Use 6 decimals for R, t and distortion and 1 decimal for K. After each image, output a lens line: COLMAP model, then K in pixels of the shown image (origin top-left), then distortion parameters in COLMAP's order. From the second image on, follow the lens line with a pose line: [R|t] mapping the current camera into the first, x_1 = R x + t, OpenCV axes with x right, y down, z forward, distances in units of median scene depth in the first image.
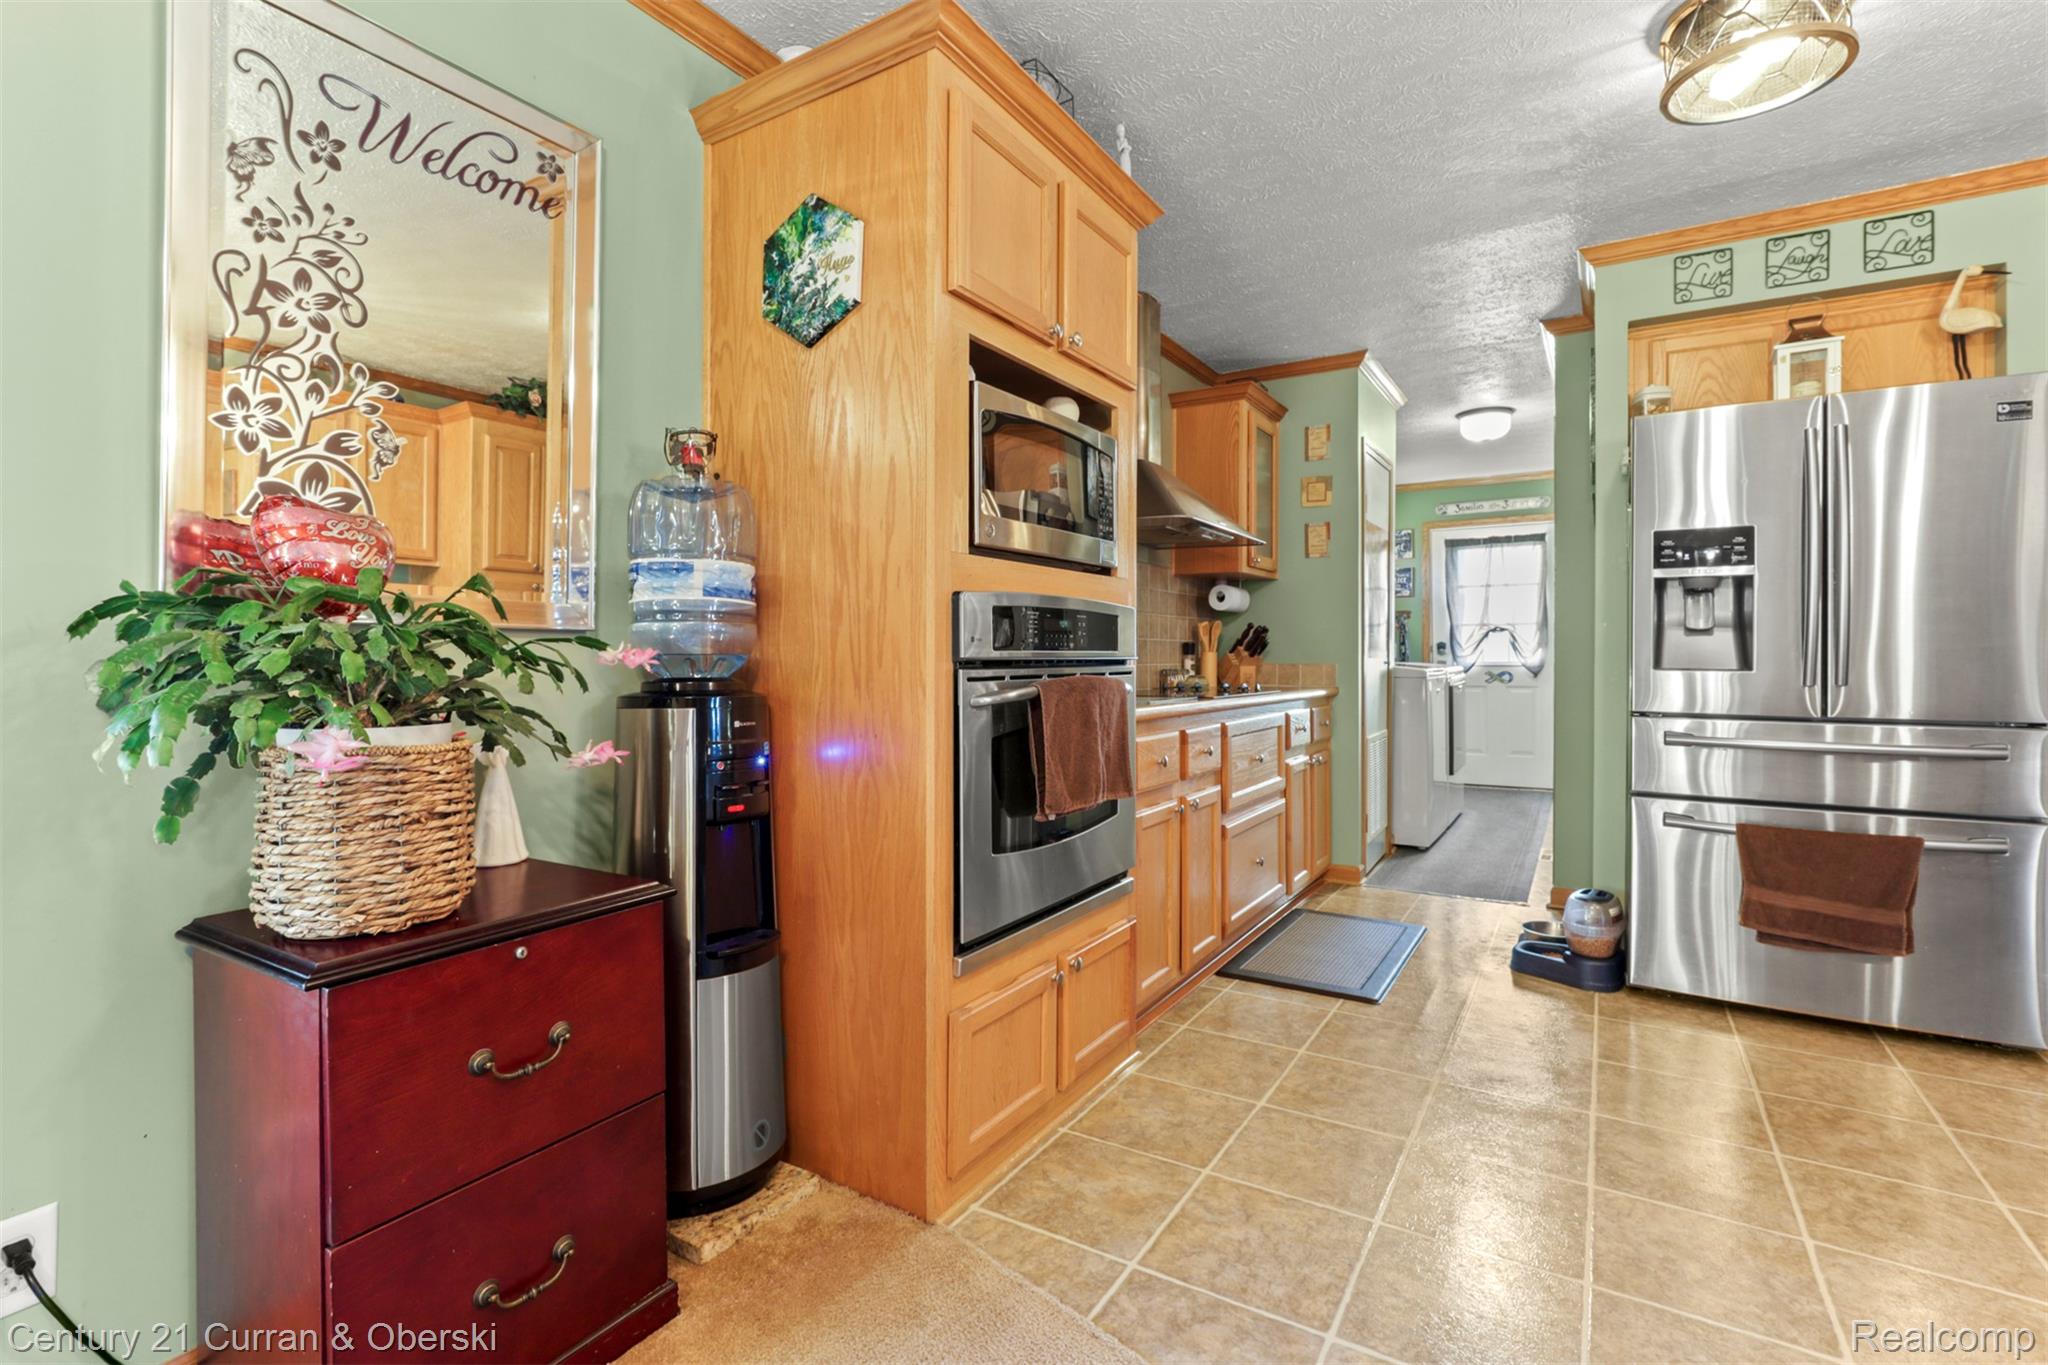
lens RADIAL K [[930.5, 0, 1017.1], [0, 930.5, 656.7], [0, 0, 1]] dist [-0.017692, 0.005340]
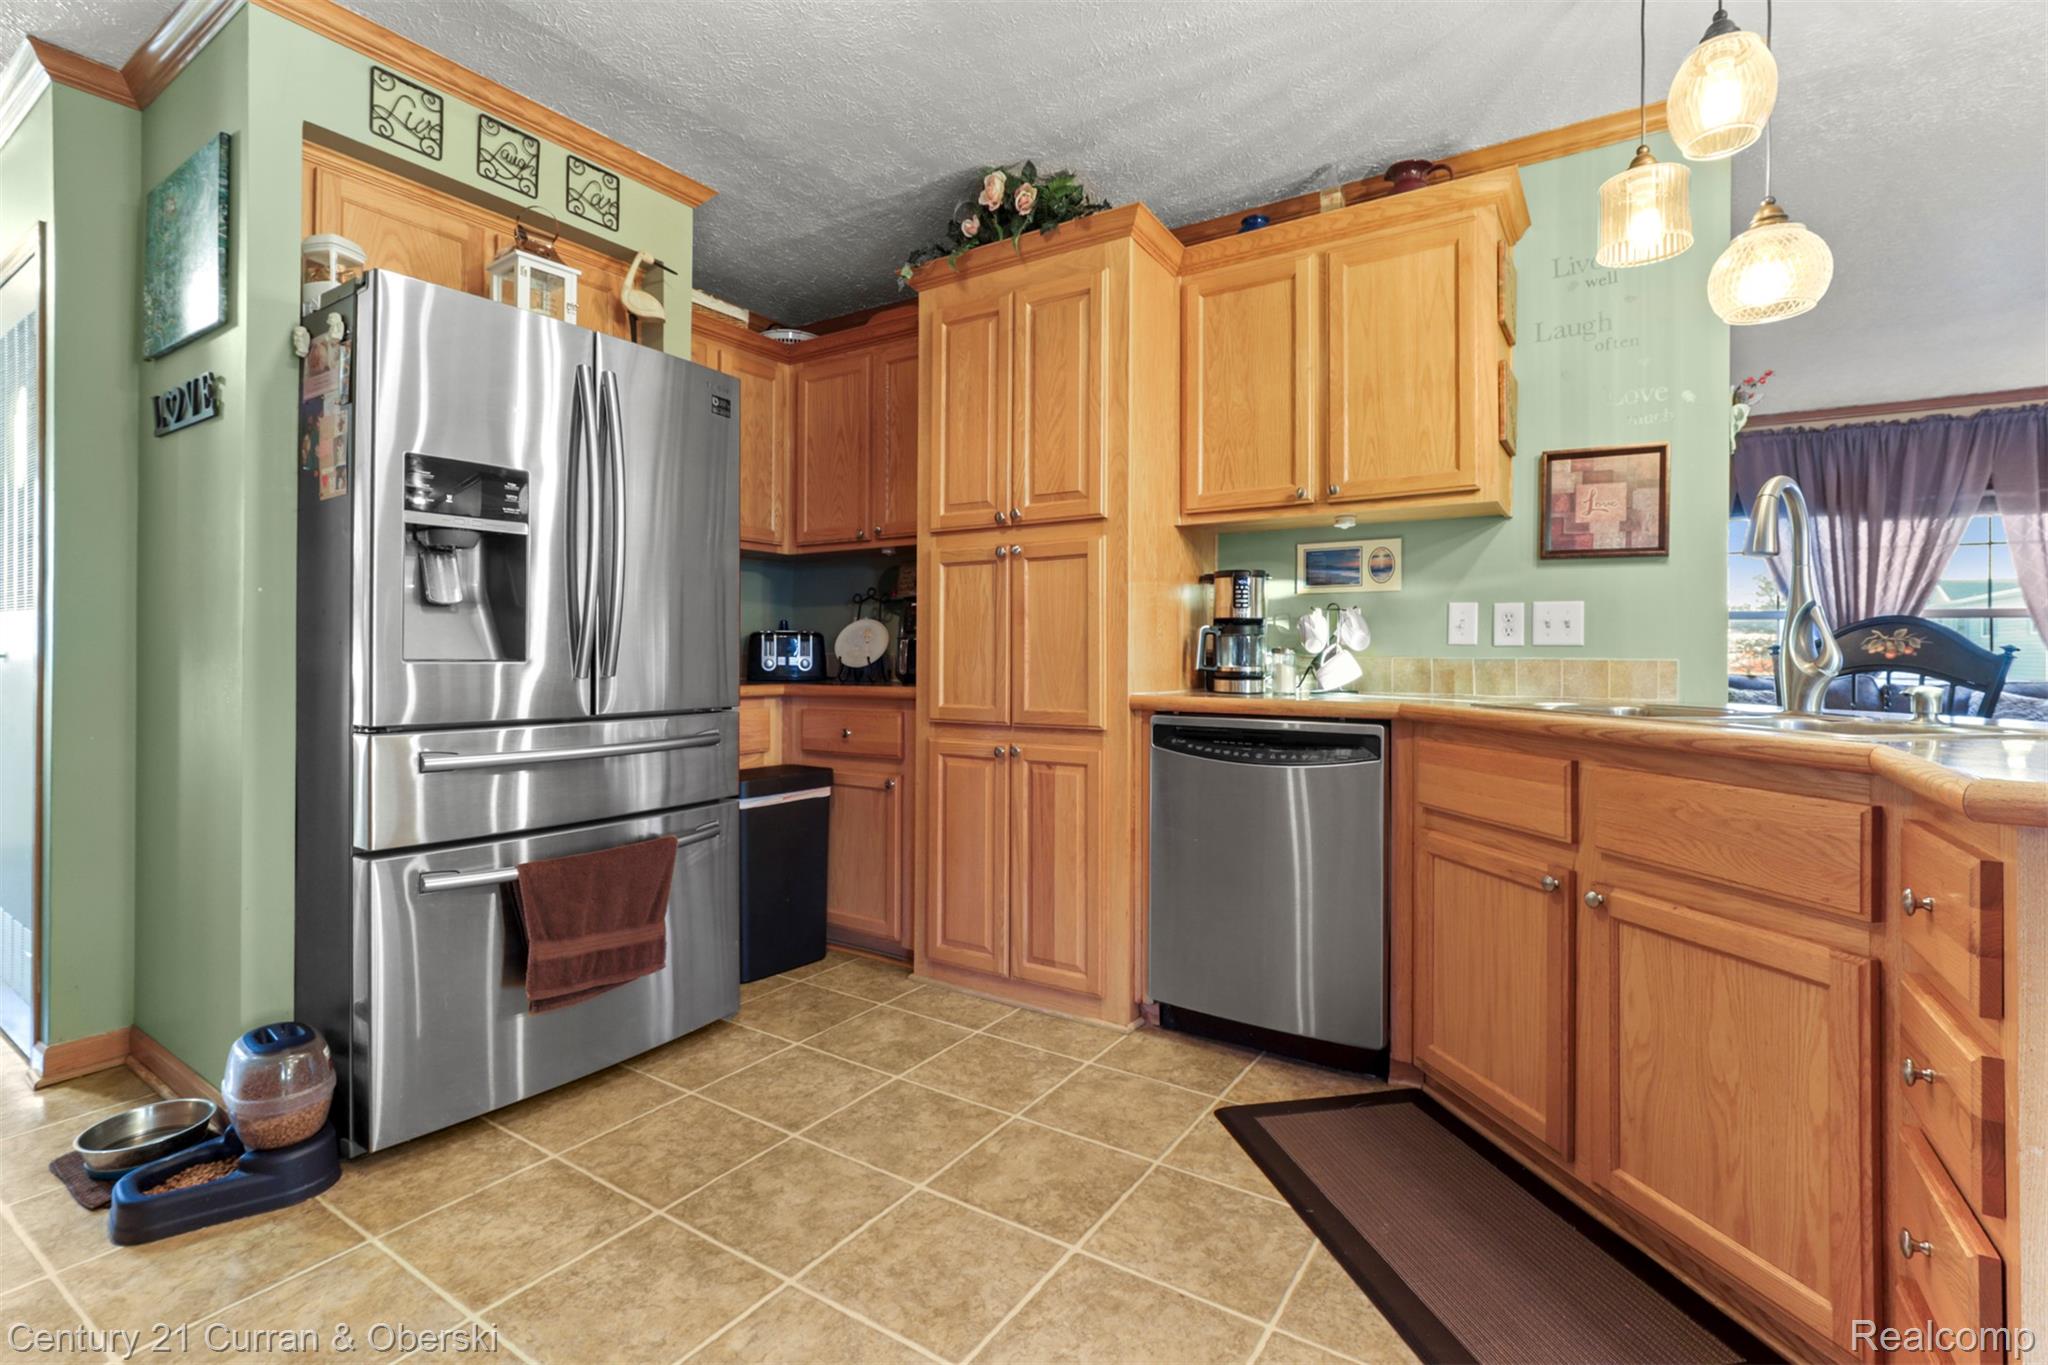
lens RADIAL K [[930.5, 0, 1016.3], [0, 930.5, 656.7], [0, 0, 1]] dist [-0.017692, 0.005340]
pose [[0.018579, -0.008604, 0.999790, 0.053507], [-0.003512, 0.999956, 0.008671, 0.003256], [-0.999821, -0.003673, 0.018548, 0.823970]]
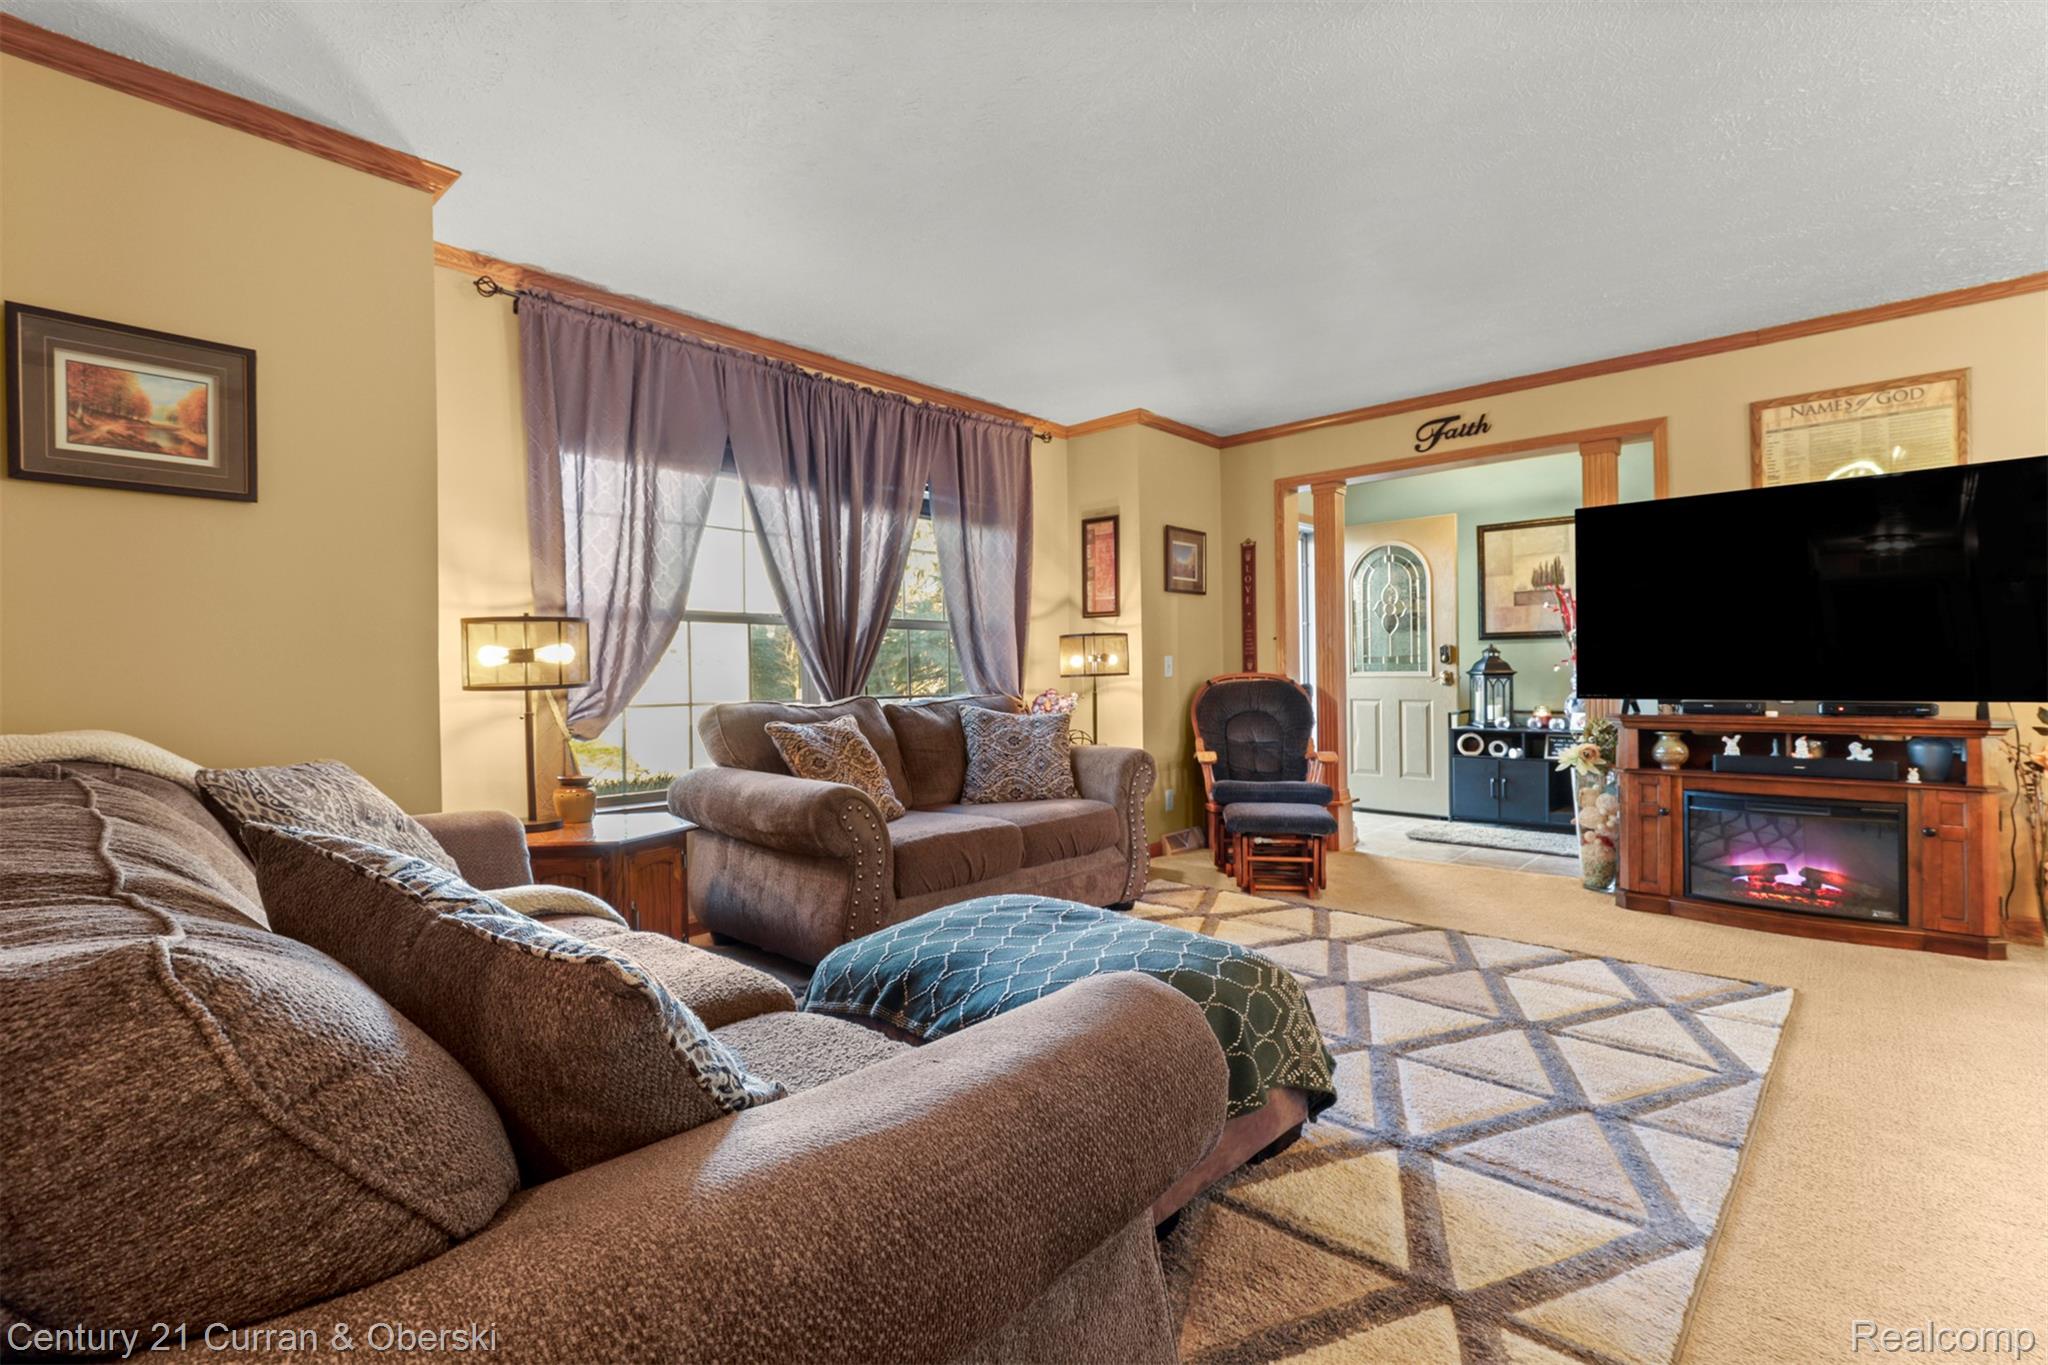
lens RADIAL K [[930.5, 0, 1014.5], [0, 930.5, 681.0], [0, 0, 1]] dist [-0.017692, 0.005340]
pose [[-0.983439, 0.007223, 0.181093, 2.060573], [0.010554, 0.999792, 0.017437, 0.001749], [-0.180930, 0.019060, -0.983311, 0.495175]]
